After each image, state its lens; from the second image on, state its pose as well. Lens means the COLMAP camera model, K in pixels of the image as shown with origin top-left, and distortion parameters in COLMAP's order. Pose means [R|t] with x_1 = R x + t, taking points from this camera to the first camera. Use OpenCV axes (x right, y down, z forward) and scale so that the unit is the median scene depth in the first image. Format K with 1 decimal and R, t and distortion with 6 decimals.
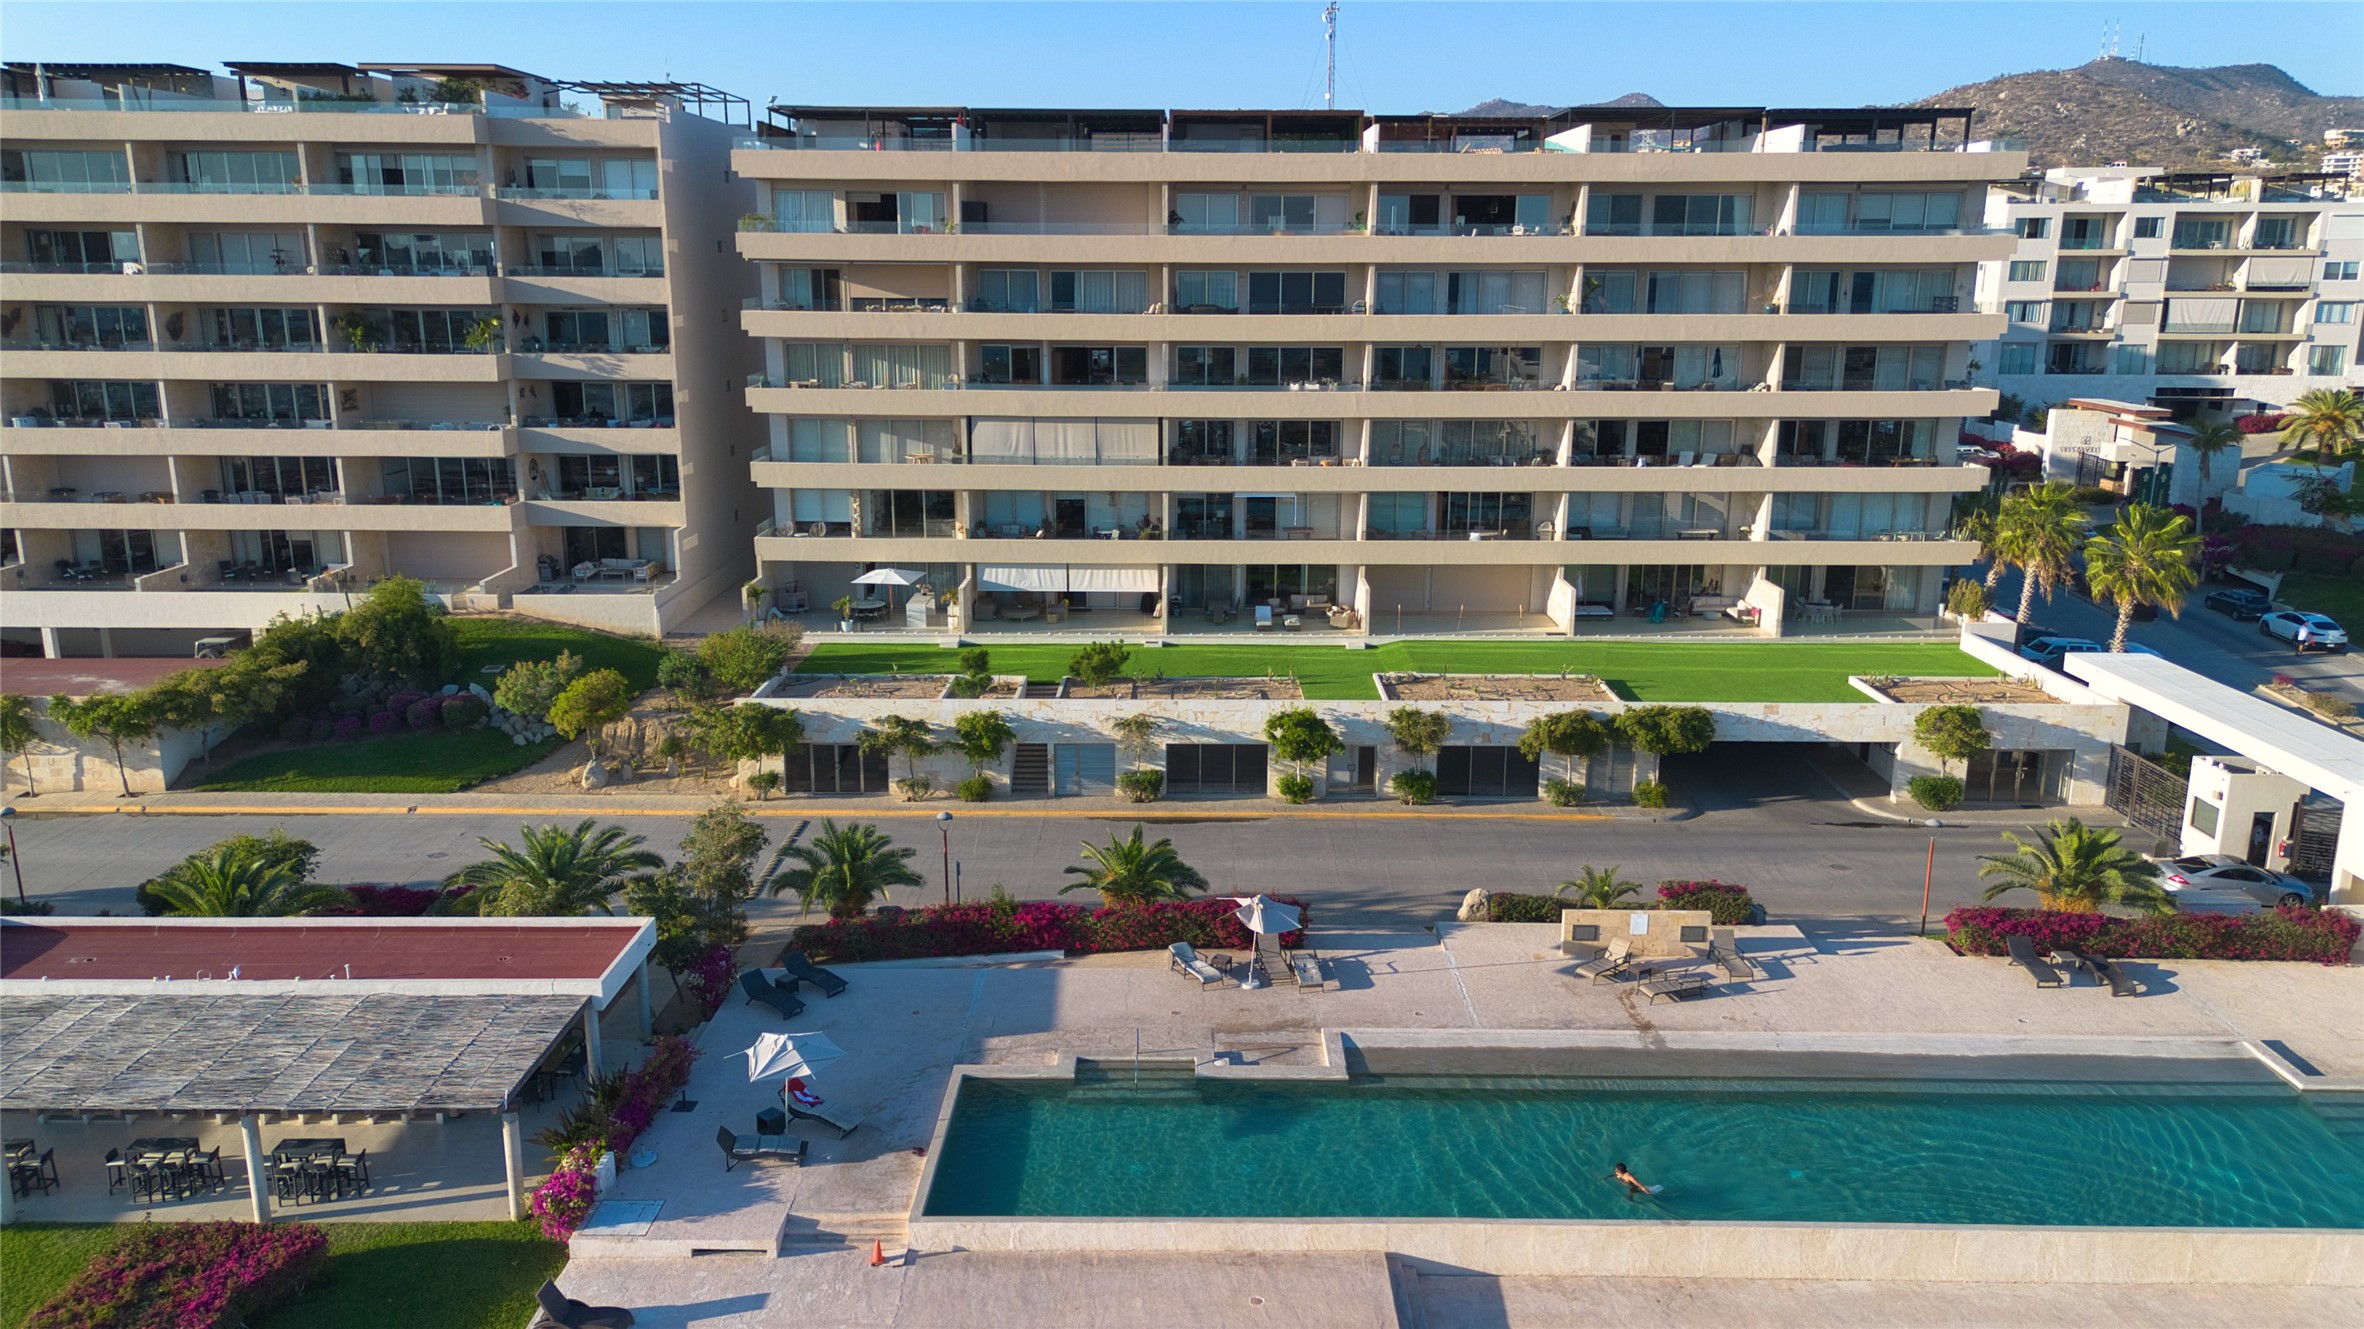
lens RADIAL K [[1676.5, 0, 1182.0], [0, 1676.5, 664.5], [0, 0, 1]] dist [0.065918, -0.055860]
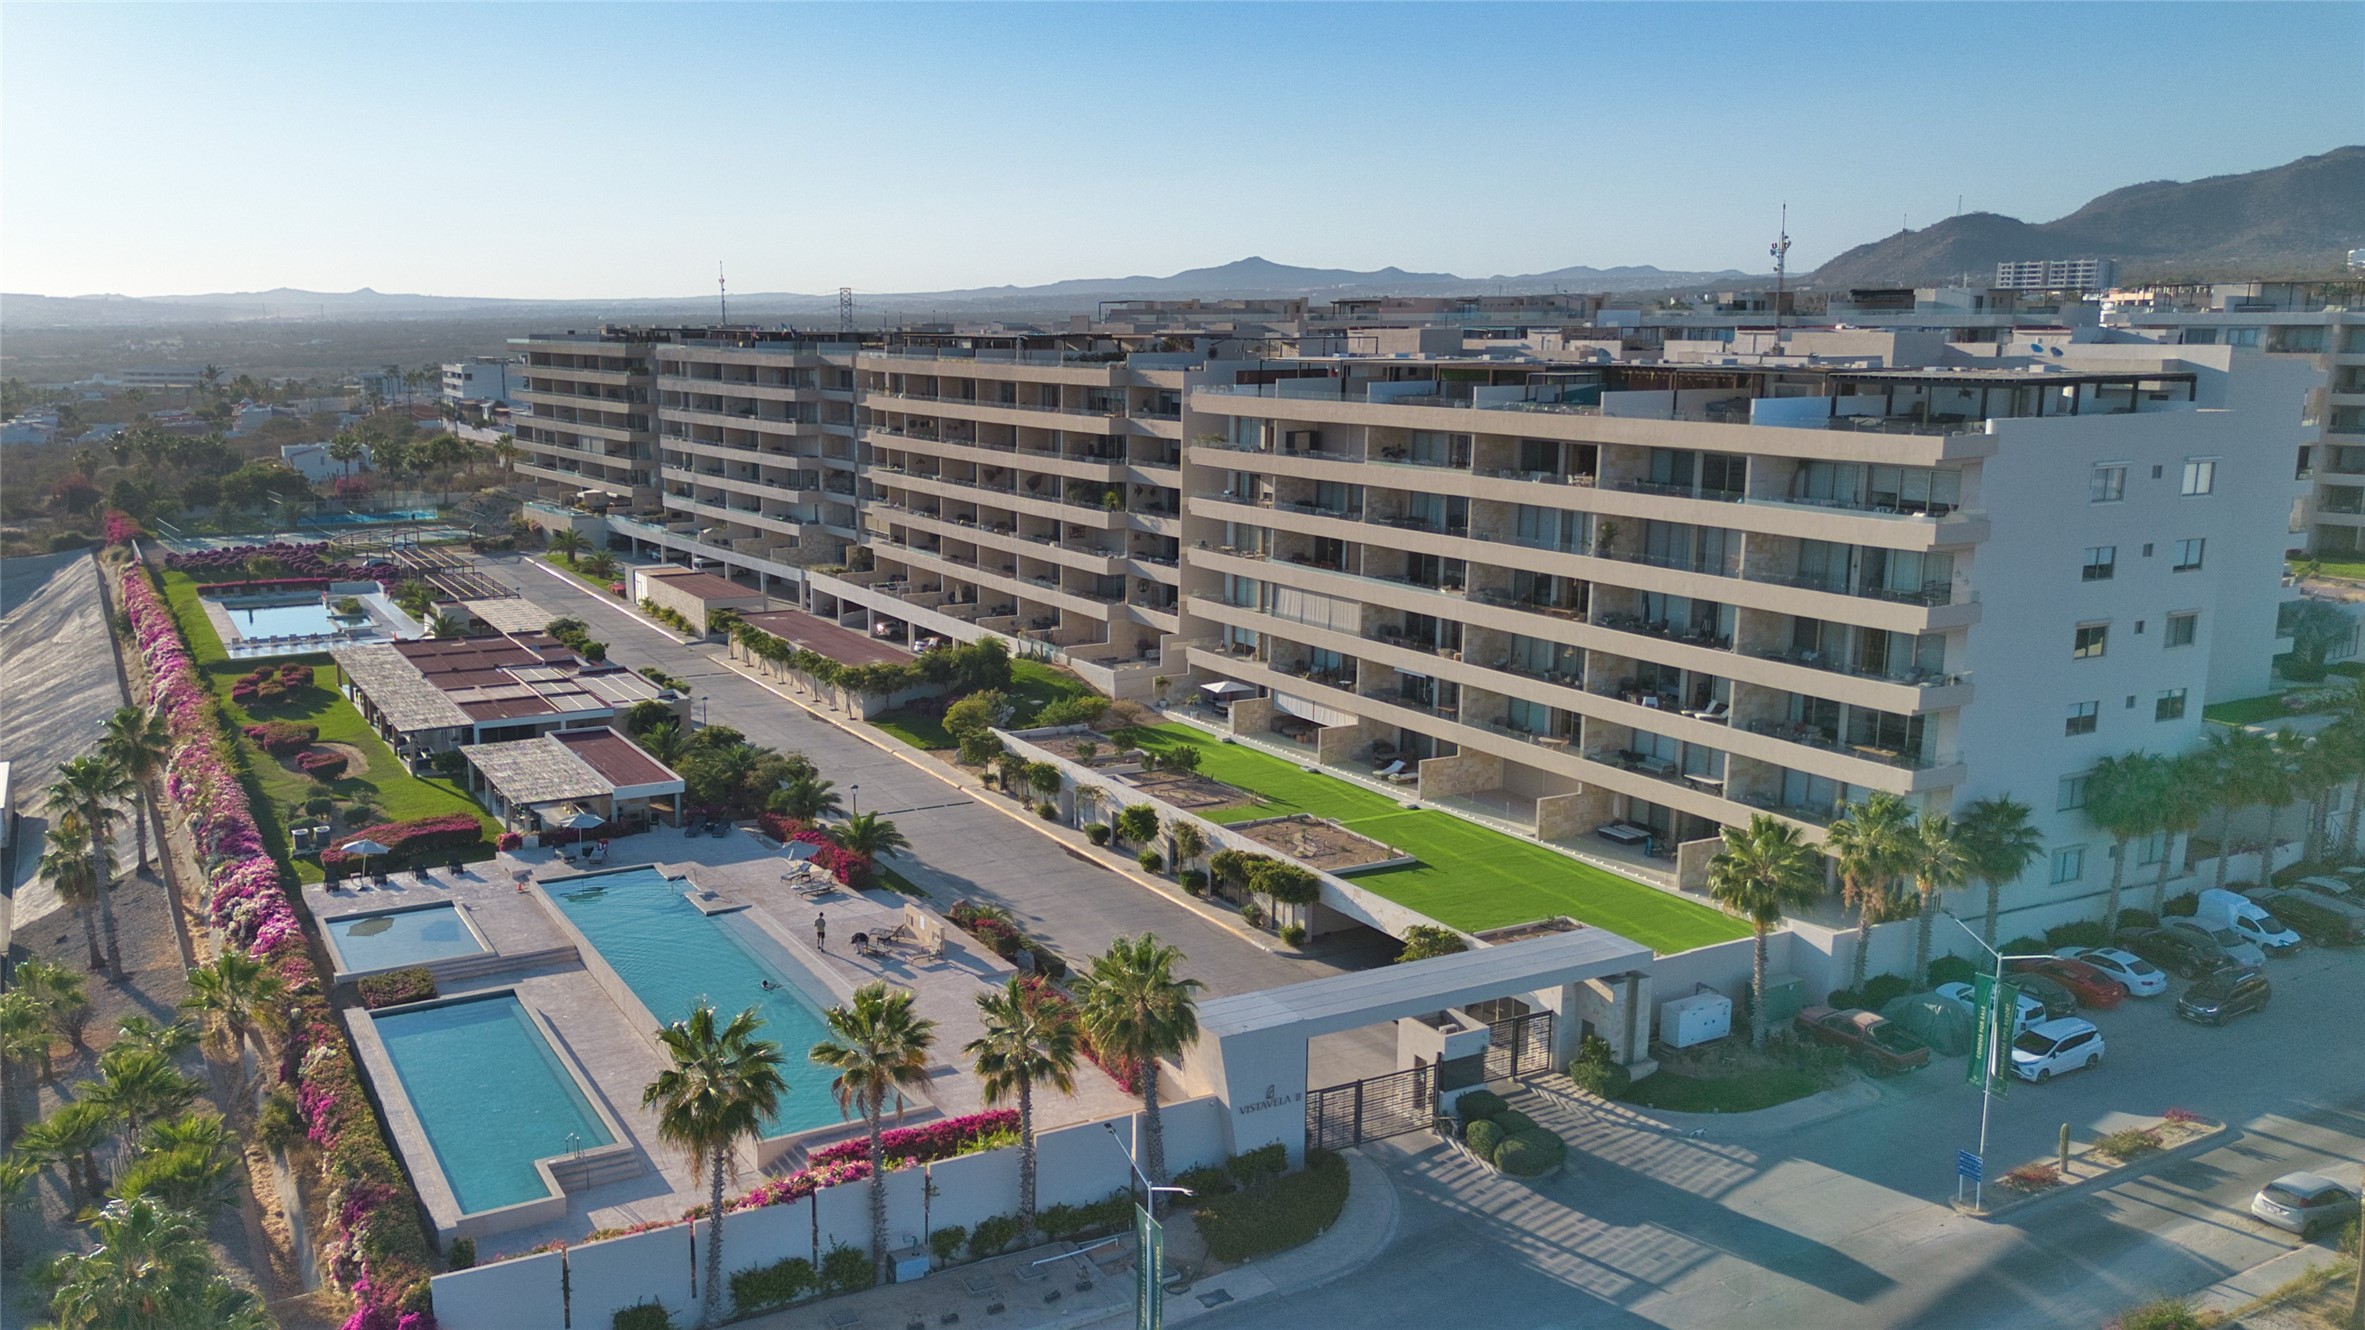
lens RADIAL K [[1855.6, 0, 1065.2], [0, 1855.6, 659.9], [0, 0, 1]] dist [0.083963, -0.000359]
pose [[0.475174, 0.154335, -0.866251, 1.137203], [-0.204621, 0.976888, 0.061804, -0.145938], [0.855769, 0.147886, 0.495772, 0.102255]]
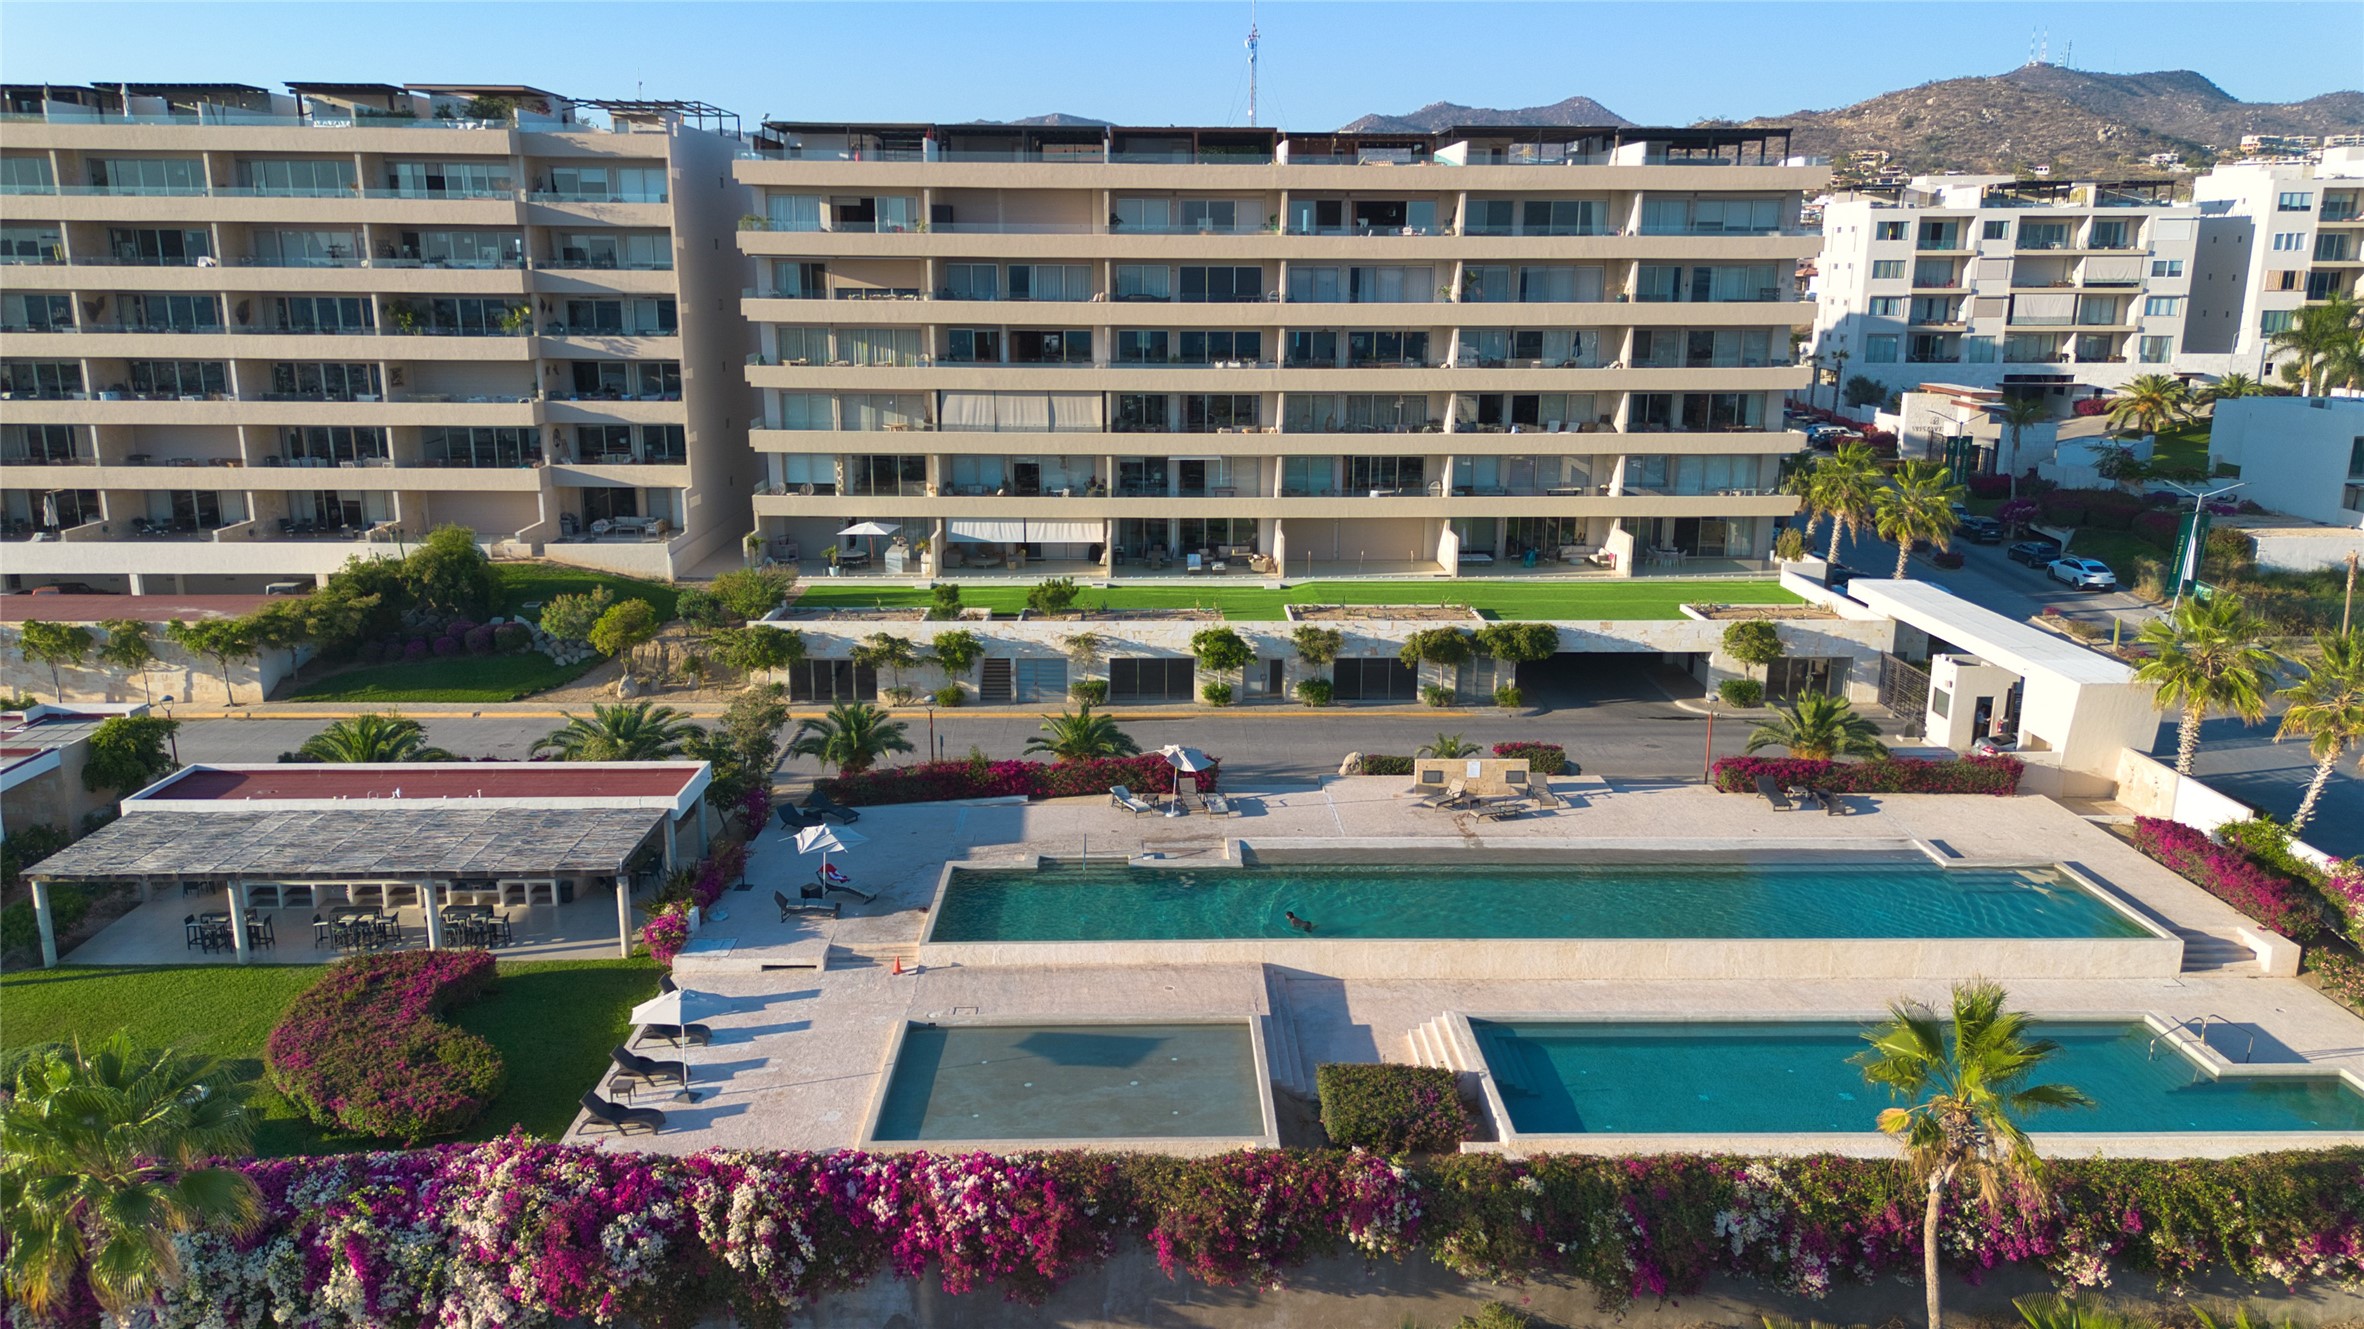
lens RADIAL K [[1676.5, 0, 1182.0], [0, 1676.5, 664.5], [0, 0, 1]] dist [0.065918, -0.055860]
pose [[0.999571, -0.006019, 0.028660, 0.006801], [0.006038, 0.999982, -0.000552, 0.043735], [-0.028656, 0.000725, 0.999589, -0.166361]]
